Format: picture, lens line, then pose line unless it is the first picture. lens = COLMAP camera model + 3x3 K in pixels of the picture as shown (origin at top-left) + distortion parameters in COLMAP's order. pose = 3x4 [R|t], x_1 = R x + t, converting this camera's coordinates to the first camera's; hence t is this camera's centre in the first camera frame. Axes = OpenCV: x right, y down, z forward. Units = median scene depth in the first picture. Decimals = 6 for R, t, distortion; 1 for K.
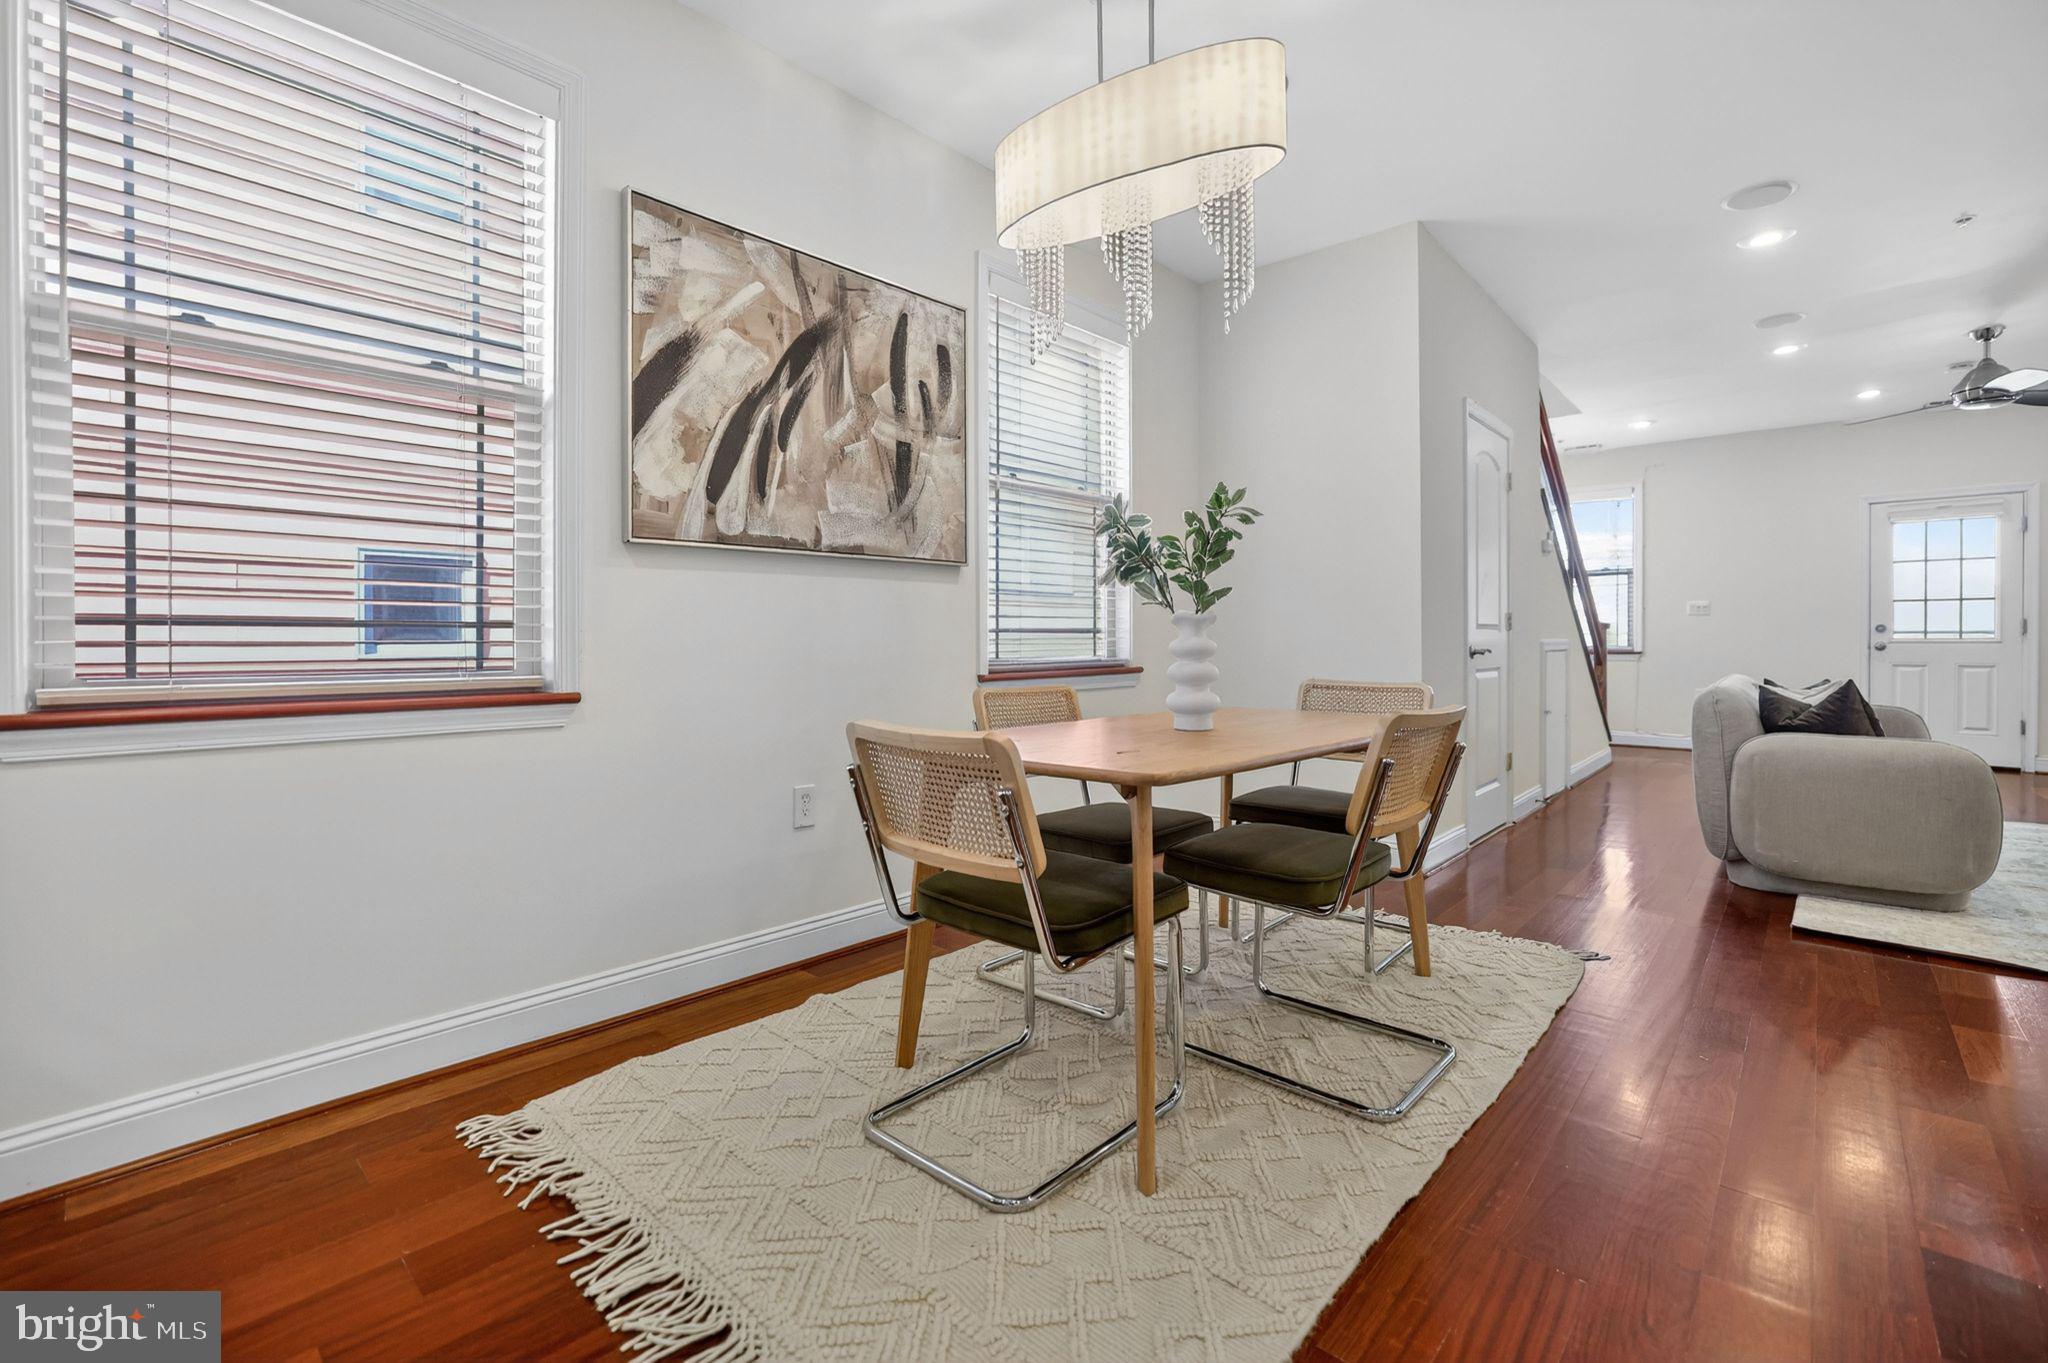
lens RADIAL K [[889.3, 0, 1011.3], [0, 889.3, 641.9], [0, 0, 1]] dist [-0.048875, 0.017706]
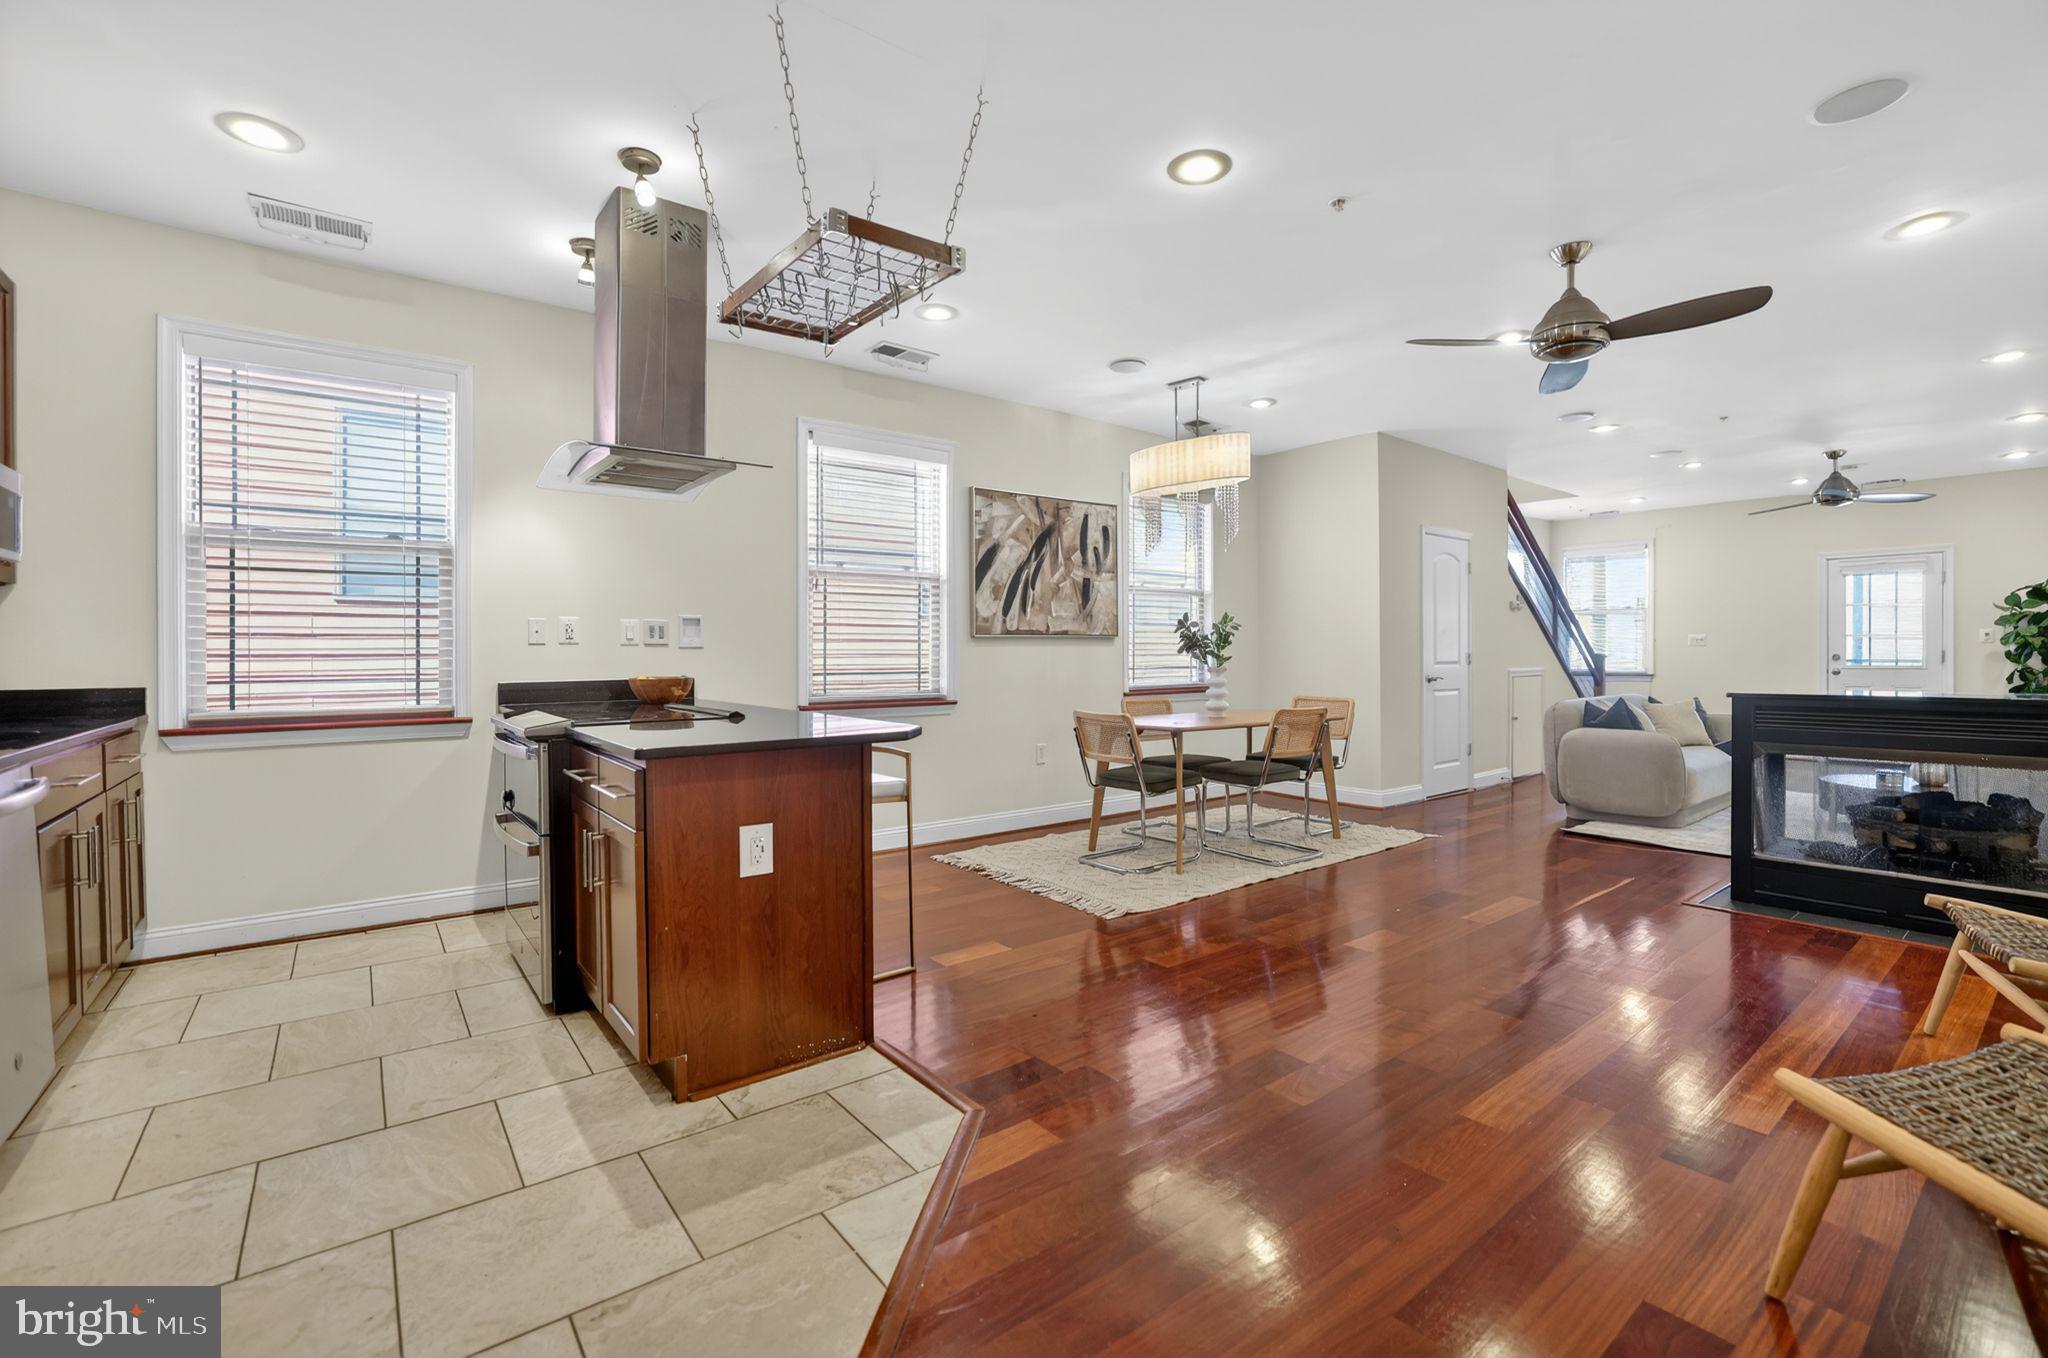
lens RADIAL K [[883.5, 0, 1021.7], [0, 883.5, 653.0], [0, 0, 1]] dist [-0.050584, 0.020399]
pose [[0.987192, -0.002288, -0.159523, 0.062211], [0.001863, 0.999994, -0.002815, -0.054501], [0.159529, 0.002482, 0.987190, -1.161894]]
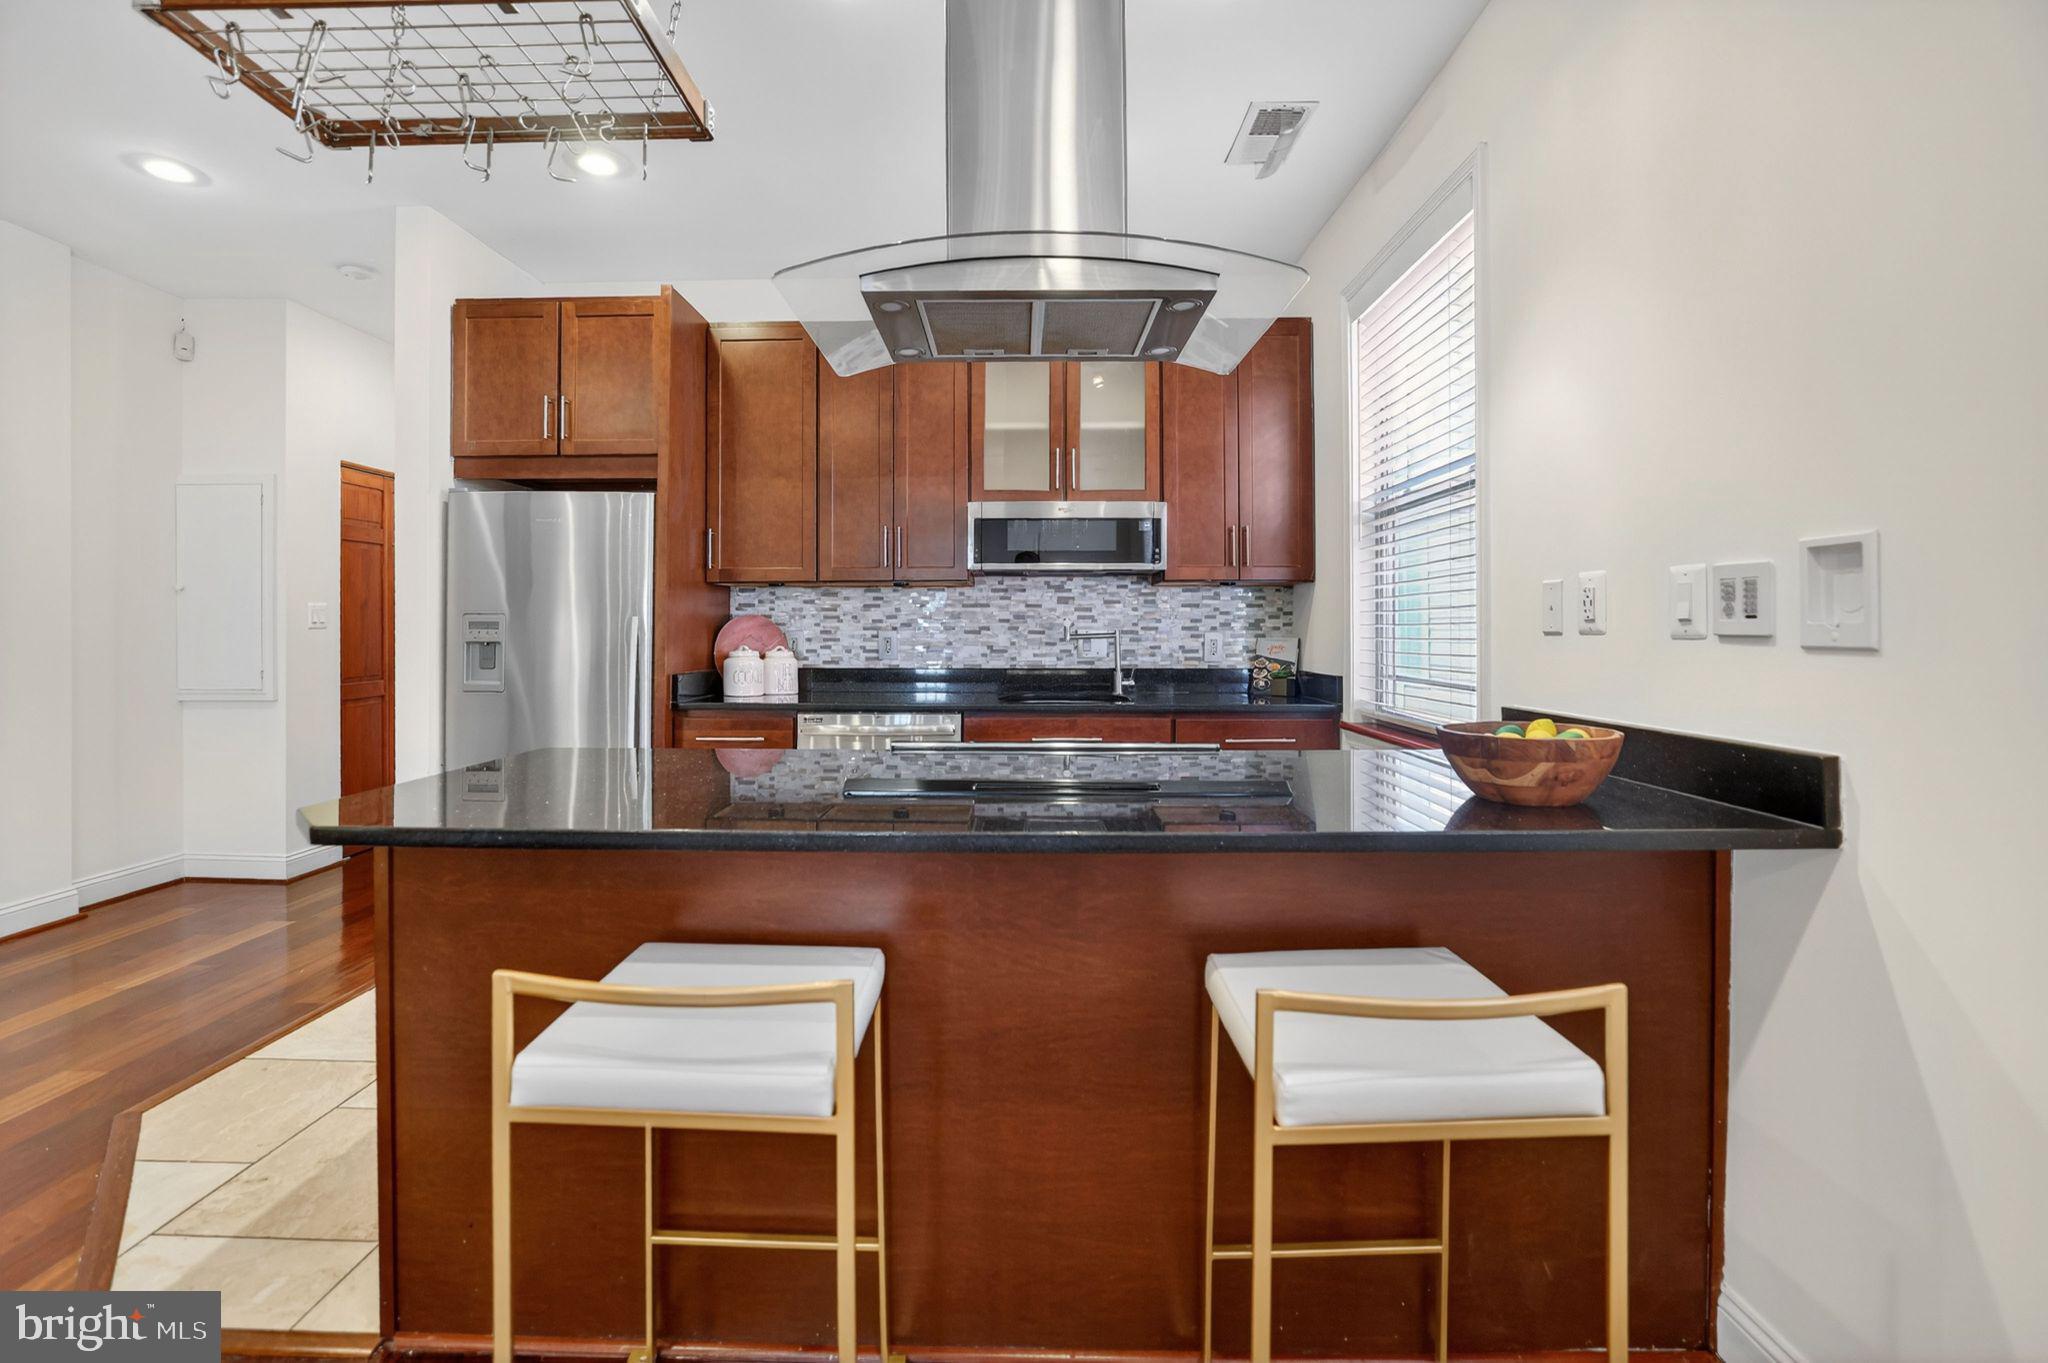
lens RADIAL K [[897.1, 0, 1010.3], [0, 897.1, 619.4], [0, 0, 1]] dist [-0.052166, 0.019134]
pose [[-0.747144, -0.003776, -0.664651, -0.188358], [-0.001198, 0.999990, -0.004335, -0.084513], [0.664661, -0.002442, -0.747141, 0.461690]]
